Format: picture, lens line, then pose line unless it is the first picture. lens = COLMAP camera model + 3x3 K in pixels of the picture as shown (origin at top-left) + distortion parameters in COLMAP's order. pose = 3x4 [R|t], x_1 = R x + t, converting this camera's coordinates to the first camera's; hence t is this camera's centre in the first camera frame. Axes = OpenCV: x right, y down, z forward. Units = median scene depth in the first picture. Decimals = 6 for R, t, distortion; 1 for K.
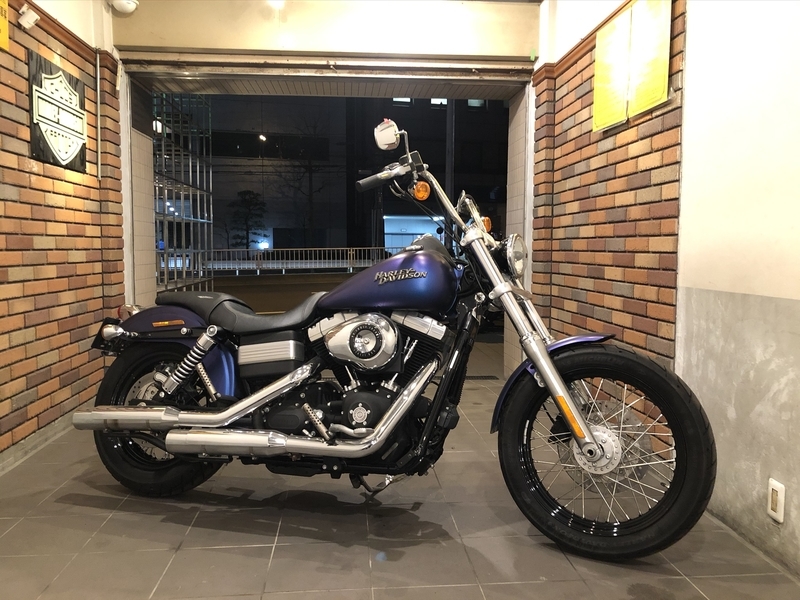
lens RADIAL K [[669.8, 0, 399.8], [0, 669.8, 288.7], [0, 0, 1]] dist [0.037734, 0.000583]
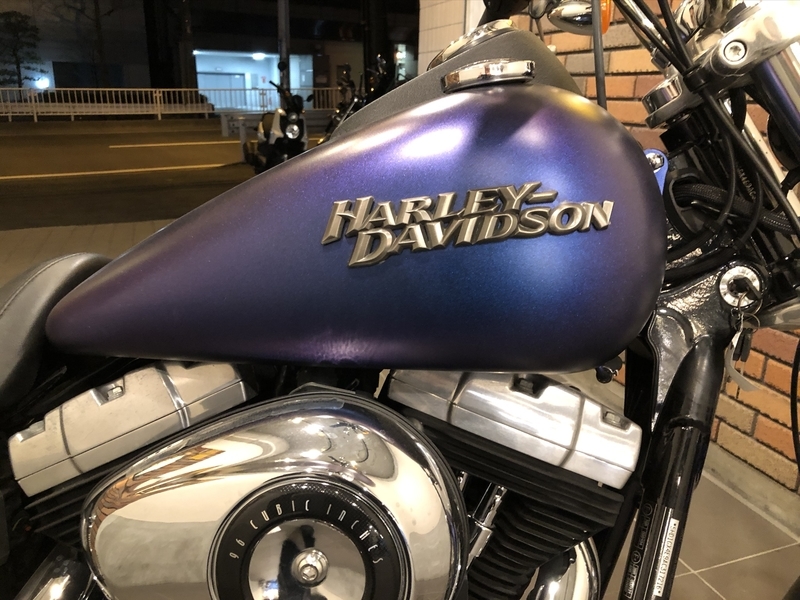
lens RADIAL K [[651.9, 0, 400.0], [0, 651.9, 300.0], [0, 0, 1]] dist [-0.000118, 0.000492]
pose [[0.963599, -0.063016, 0.259819, -0.064600], [-0.002375, 0.969768, 0.244016, -0.040573], [-0.267341, -0.235751, 0.934318, 0.780629]]
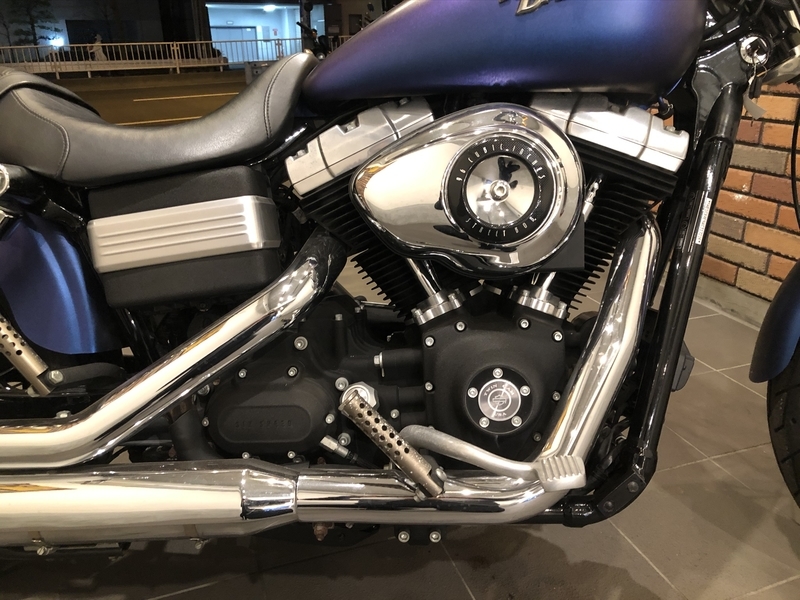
lens RADIAL K [[650.4, 0, 395.6], [0, 650.4, 301.3], [0, 0, 1]] dist [0.017062, -0.012562]
pose [[0.968066, -0.104192, 0.228016, -0.170258], [0.030092, 0.951260, 0.306919, 0.027165], [-0.248881, -0.290257, 0.924018, 0.647614]]
